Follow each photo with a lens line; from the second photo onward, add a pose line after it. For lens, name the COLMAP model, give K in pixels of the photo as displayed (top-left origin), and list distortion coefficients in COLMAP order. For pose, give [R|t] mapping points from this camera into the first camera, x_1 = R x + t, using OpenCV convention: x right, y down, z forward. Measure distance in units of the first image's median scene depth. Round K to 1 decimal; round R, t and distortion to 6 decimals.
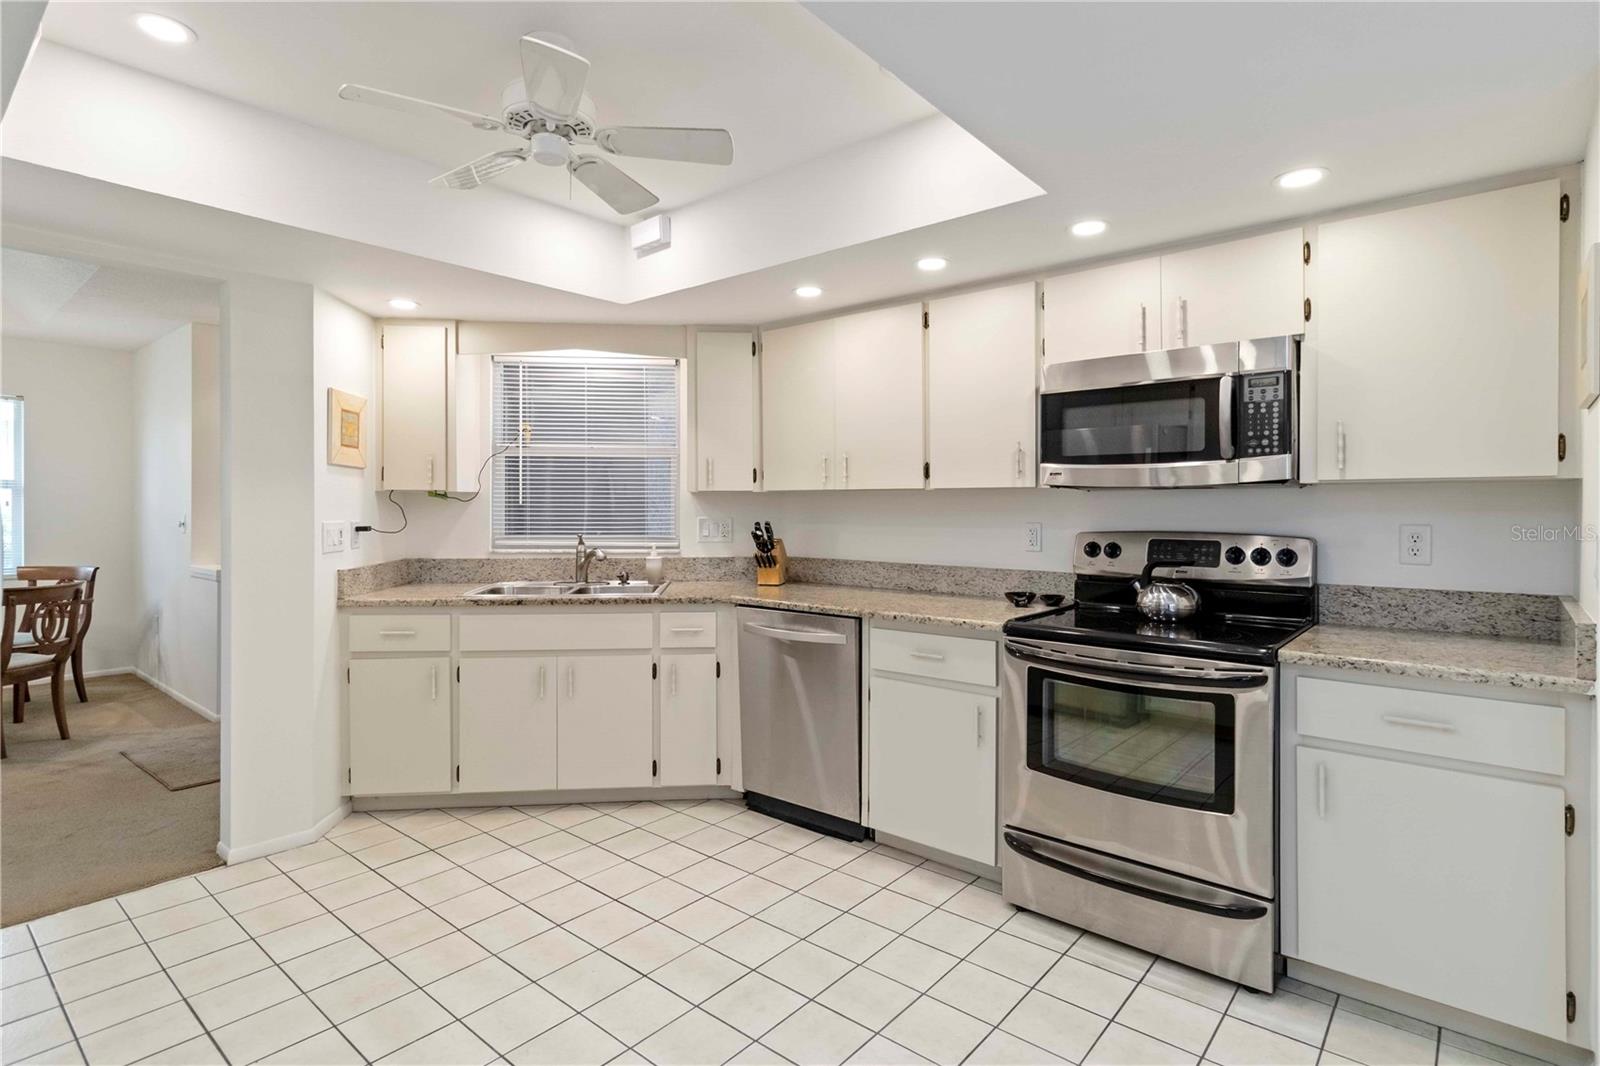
lens RADIAL K [[799.3, 0, 820.5], [0, 799.3, 510.9], [0, 0, 1]] dist [-0.000997, -0.001139]
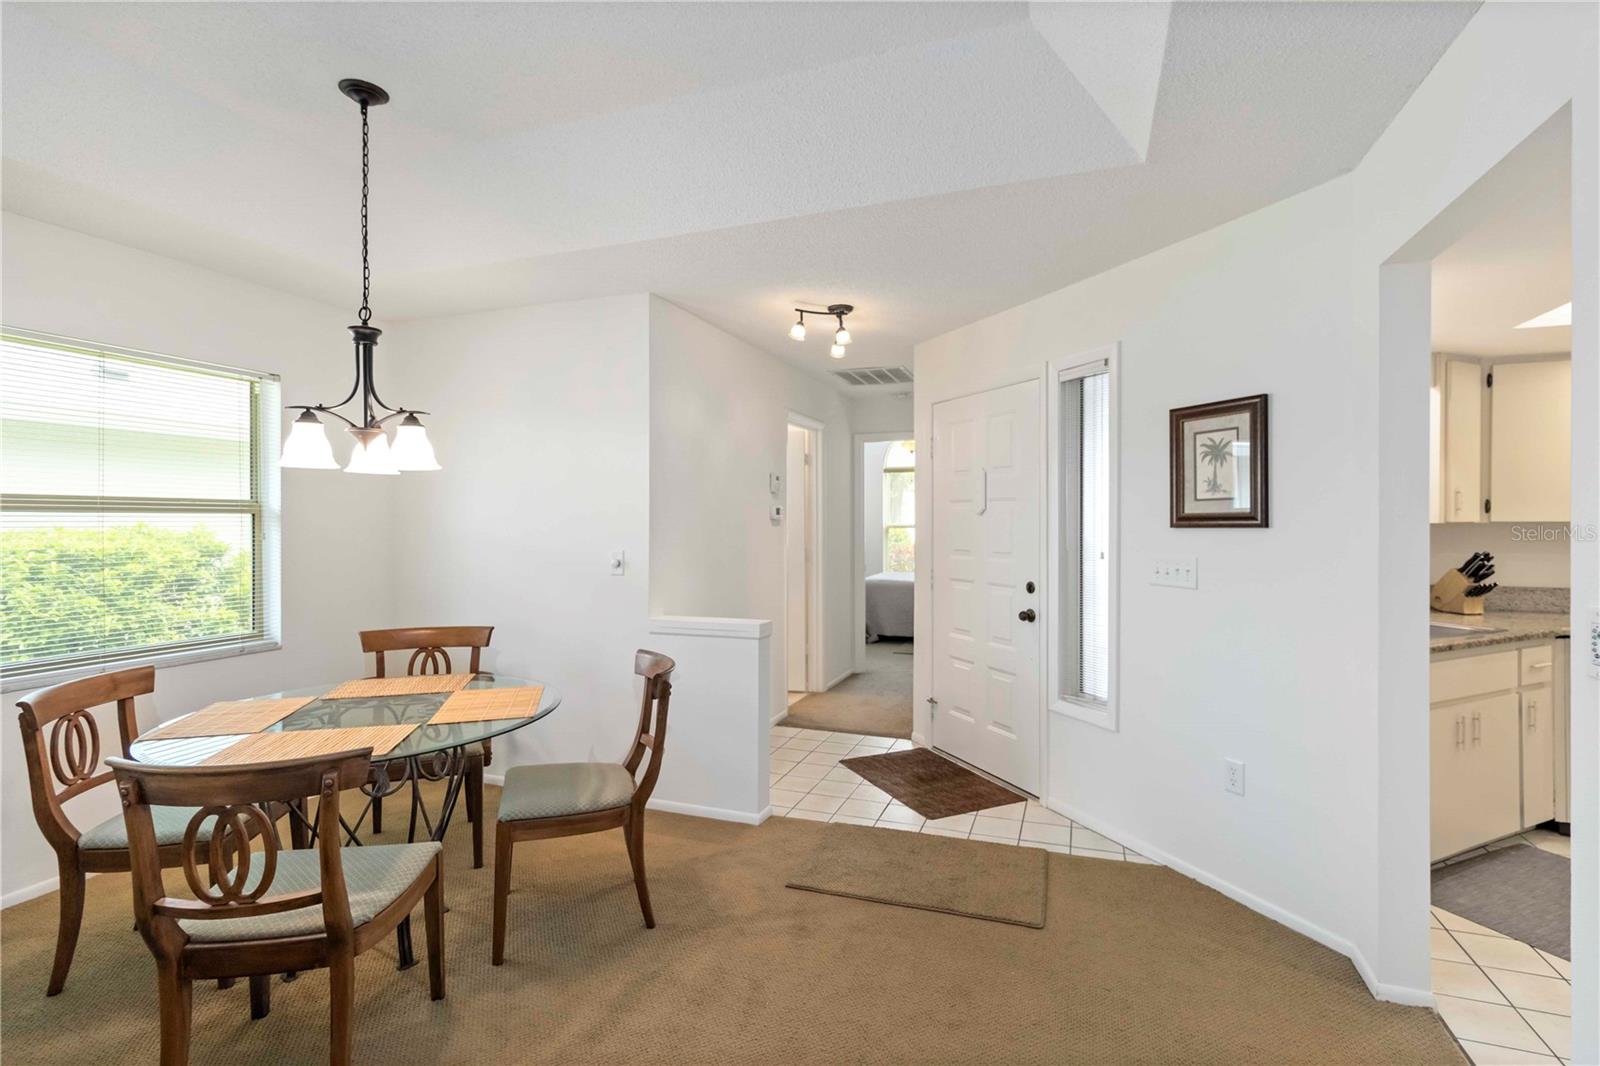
lens RADIAL K [[747.3, 0, 818.7], [0, 747.3, 523.9], [0, 0, 1]] dist [0.002728, 0.000370]
pose [[0.939645, -0.004345, 0.342123, -1.411141], [0.004007, 0.999991, 0.001694, -0.032399], [-0.342128, -0.000221, 0.939654, 0.469201]]
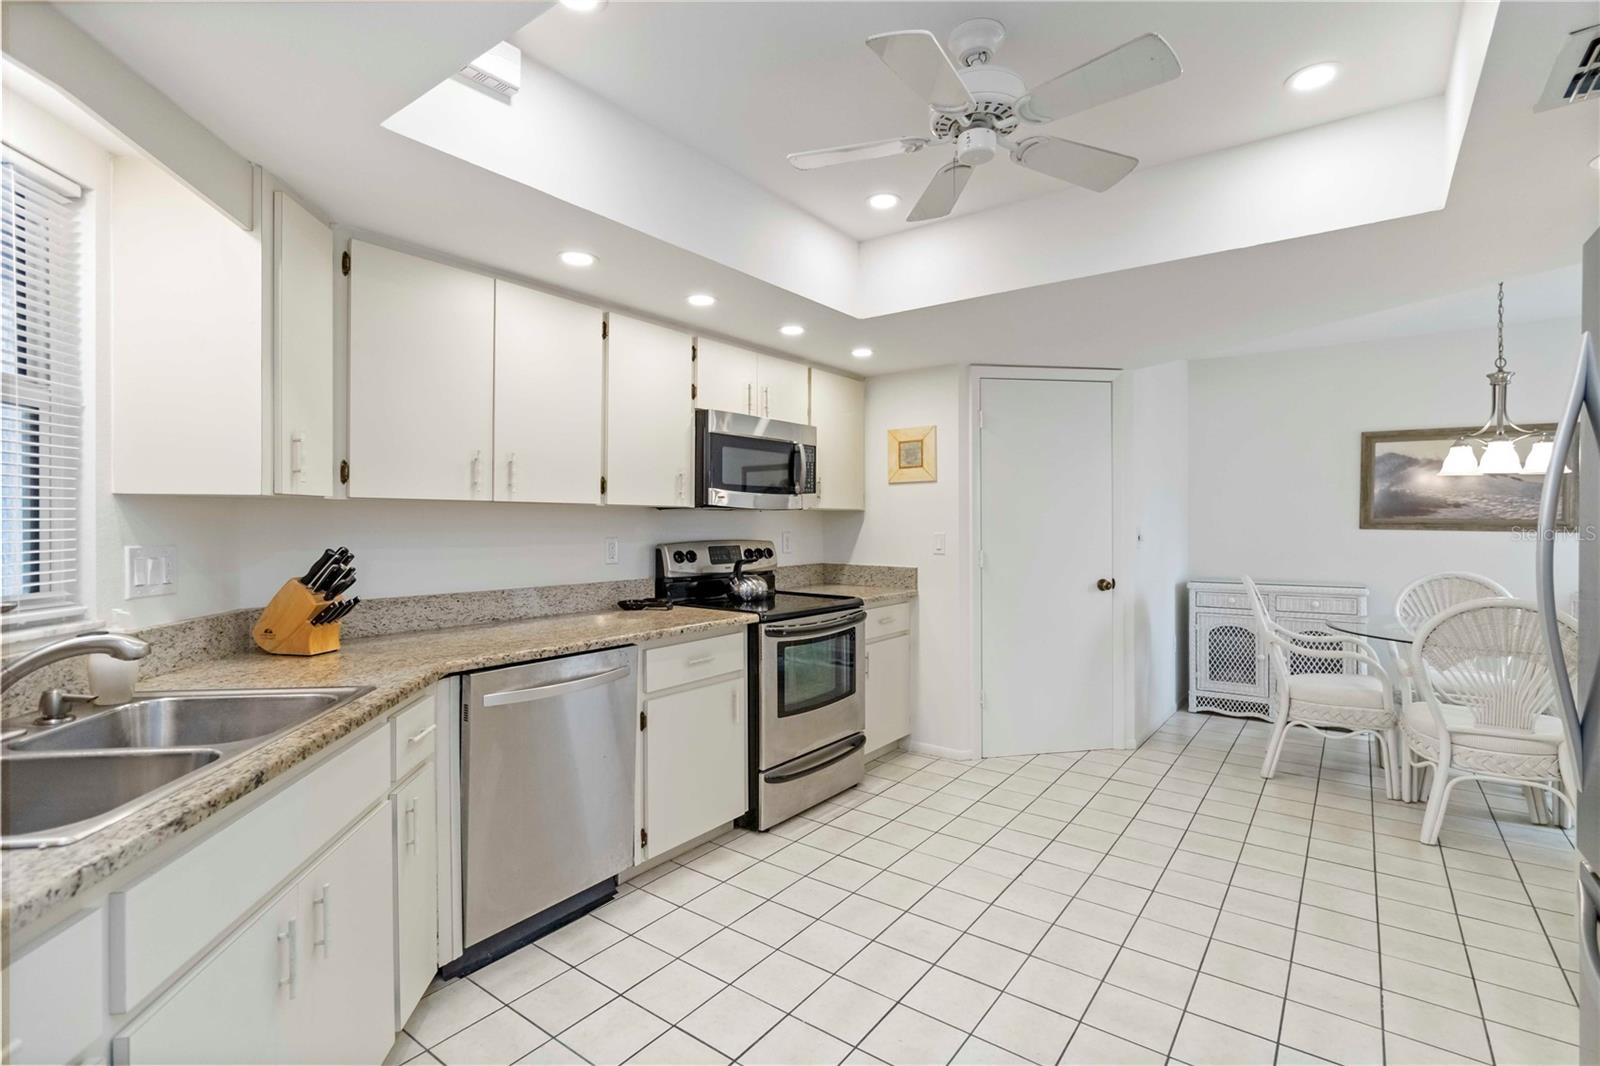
lens RADIAL K [[747.3, 0, 818.7], [0, 747.3, 523.9], [0, 0, 1]] dist [0.002728, 0.000370]
pose [[-0.062552, -0.004393, 0.998032, -0.785143], [0.003611, 0.999983, 0.004628, -0.007451], [-0.998035, 0.003894, -0.062535, 0.796896]]
